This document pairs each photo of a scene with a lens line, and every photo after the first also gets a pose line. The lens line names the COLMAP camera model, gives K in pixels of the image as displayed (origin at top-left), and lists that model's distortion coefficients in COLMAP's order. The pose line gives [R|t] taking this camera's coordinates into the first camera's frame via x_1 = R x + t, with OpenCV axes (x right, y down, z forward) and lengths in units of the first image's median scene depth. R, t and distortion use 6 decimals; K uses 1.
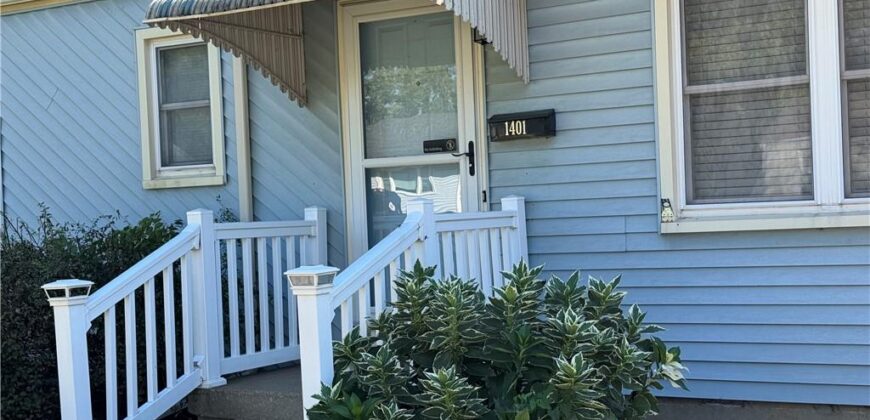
lens RADIAL K [[1198.3, 0, 435.0], [0, 1198.3, 210.0], [0, 0, 1]] dist [0.098765, -0.018073]
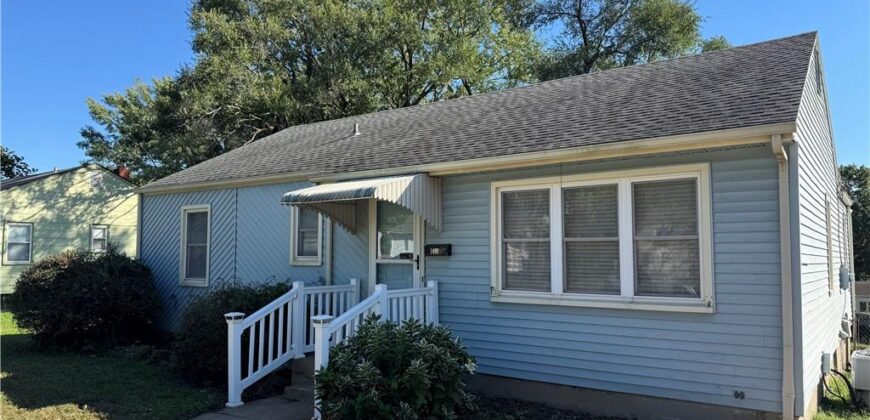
lens RADIAL K [[608.9, 0, 435.0], [0, 608.9, 210.0], [0, 0, 1]] dist [0.144394, -0.246764]
pose [[0.993871, 0.034011, -0.105189, 0.199174], [-0.040691, 0.997245, -0.062023, -0.078671], [0.102789, 0.065923, 0.992516, -0.185587]]
